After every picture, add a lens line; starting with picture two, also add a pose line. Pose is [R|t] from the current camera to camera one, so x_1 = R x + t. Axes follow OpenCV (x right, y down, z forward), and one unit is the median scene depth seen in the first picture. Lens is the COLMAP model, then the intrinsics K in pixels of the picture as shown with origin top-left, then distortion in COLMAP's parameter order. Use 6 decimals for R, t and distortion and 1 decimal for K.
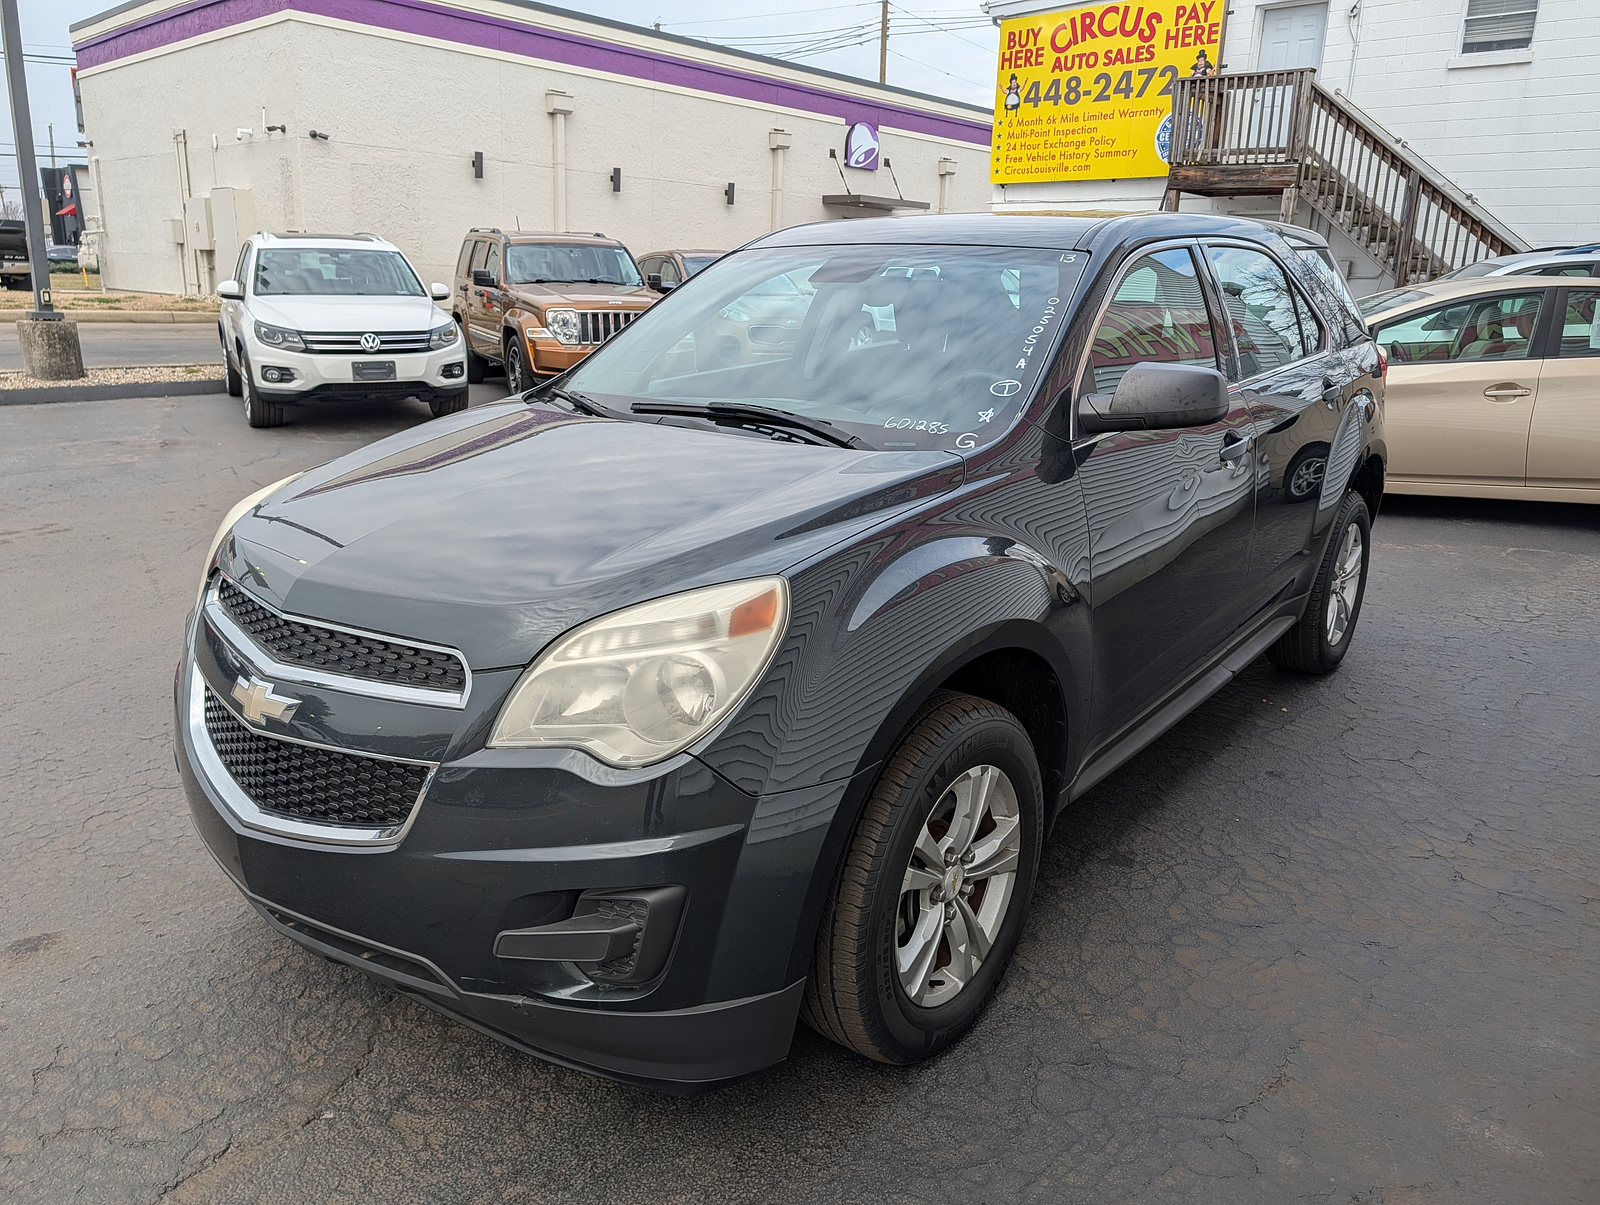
lens RADIAL K [[1187.5, 0, 800.0], [0, 1187.5, 602.5], [0, 0, 1]] dist [0.034767, -0.025485]
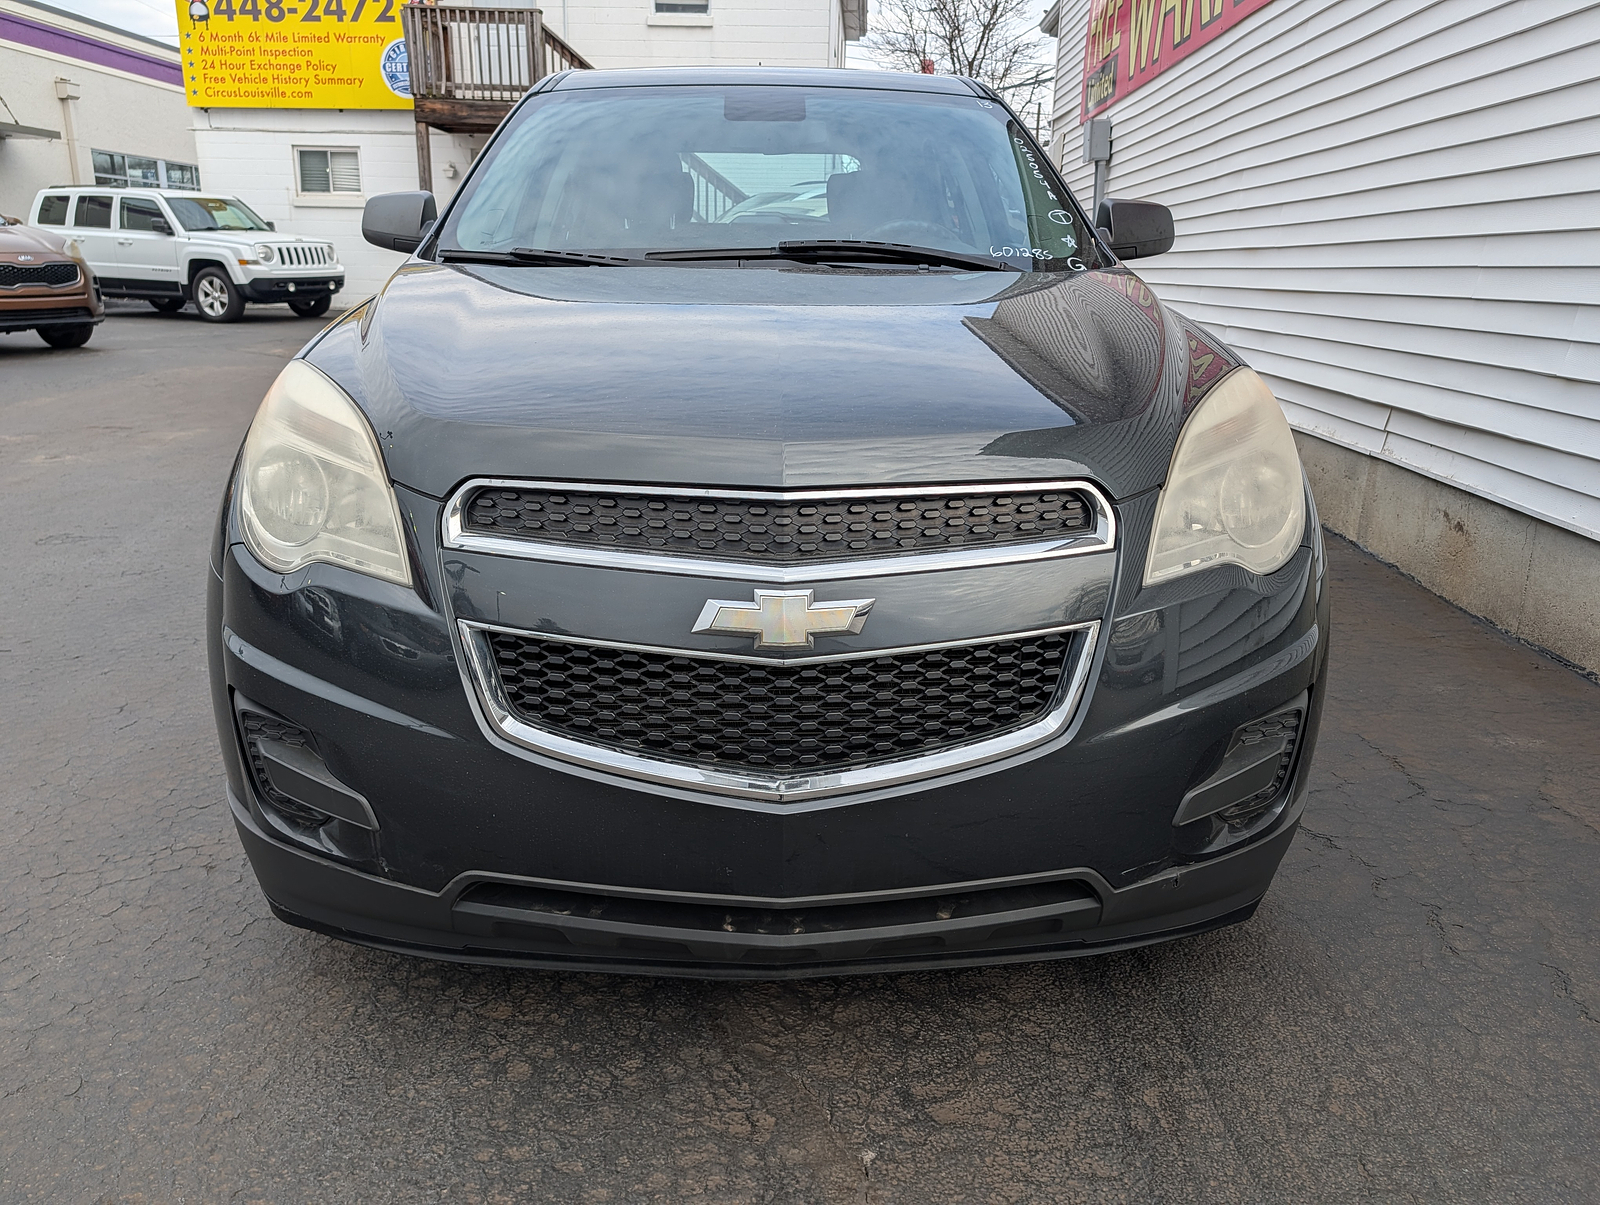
lens RADIAL K [[1187.5, 0, 800.0], [0, 1187.5, 602.5], [0, 0, 1]] dist [0.034767, -0.025485]
pose [[0.754602, -0.198320, 0.625495, -0.132587], [0.181170, 0.979150, 0.091885, 0.001694], [-0.630676, 0.043984, 0.774798, 0.068866]]
